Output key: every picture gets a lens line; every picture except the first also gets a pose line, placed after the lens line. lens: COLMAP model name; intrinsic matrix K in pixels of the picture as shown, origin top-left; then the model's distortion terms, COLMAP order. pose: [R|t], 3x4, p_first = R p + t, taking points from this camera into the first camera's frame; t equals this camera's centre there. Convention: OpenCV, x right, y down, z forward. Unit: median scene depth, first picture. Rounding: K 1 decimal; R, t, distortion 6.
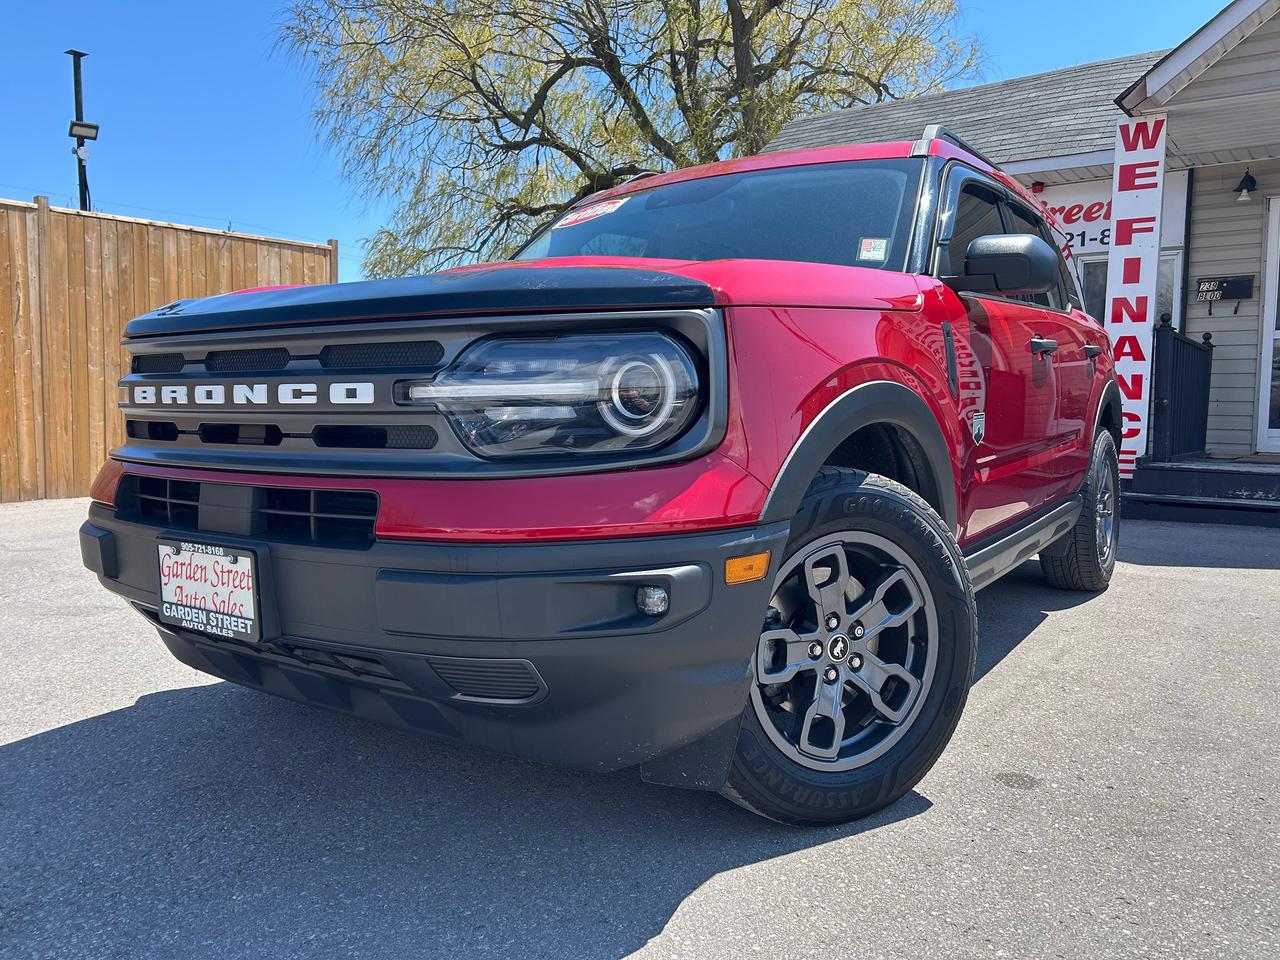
lens RADIAL K [[977.6, 0, 641.8], [0, 977.6, 487.8], [0, 0, 1]] dist [0.025391, -0.011310]
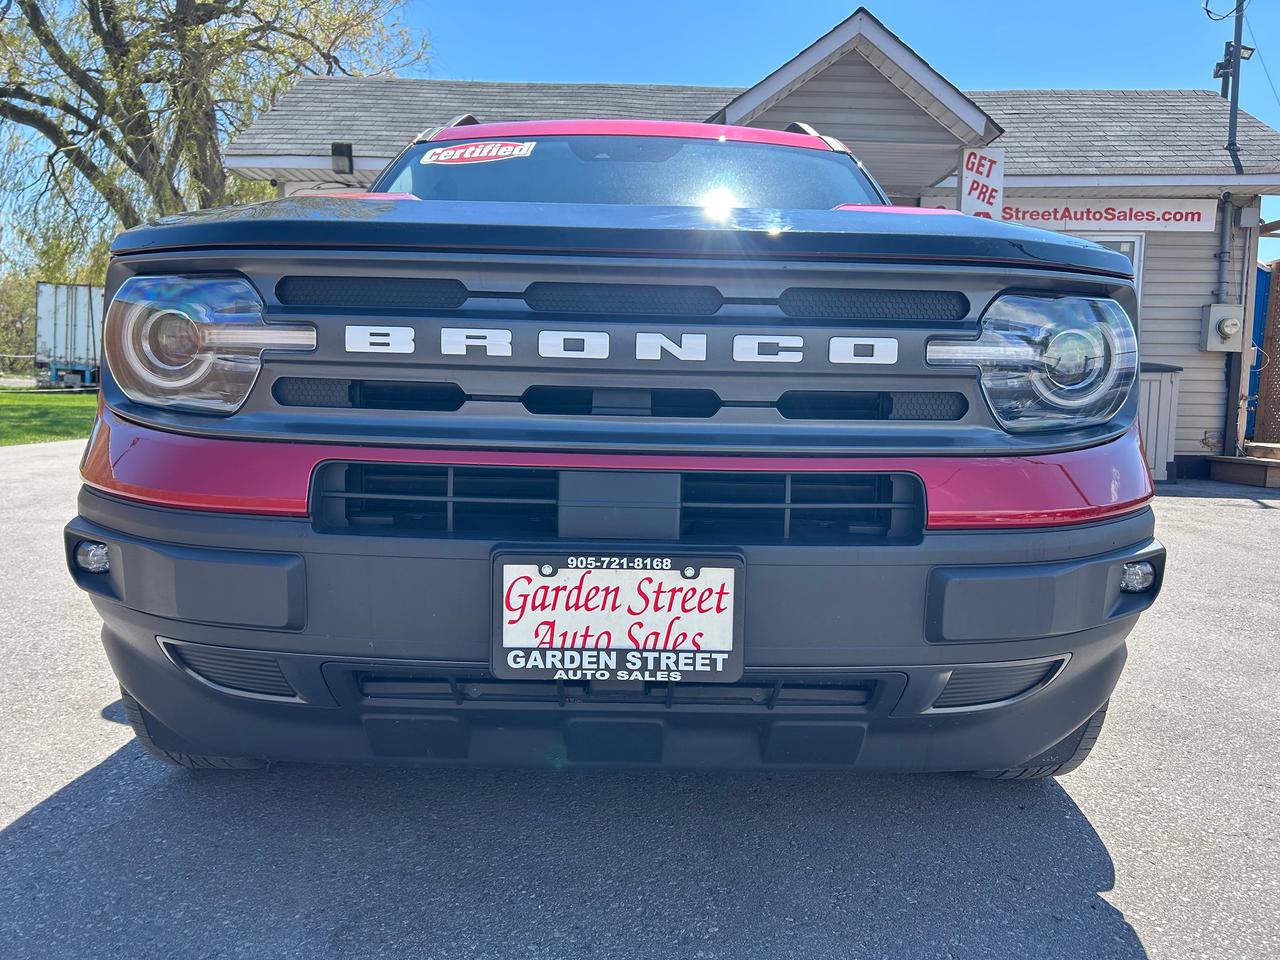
lens RADIAL K [[977.6, 0, 632.9], [0, 977.6, 479.5], [0, 0, 1]] dist [0.025391, -0.011310]
pose [[0.818988, -0.030520, 0.572999, -0.808312], [0.027351, 0.999526, 0.014146, -0.007271], [-0.573159, 0.004087, 0.819434, 0.403732]]
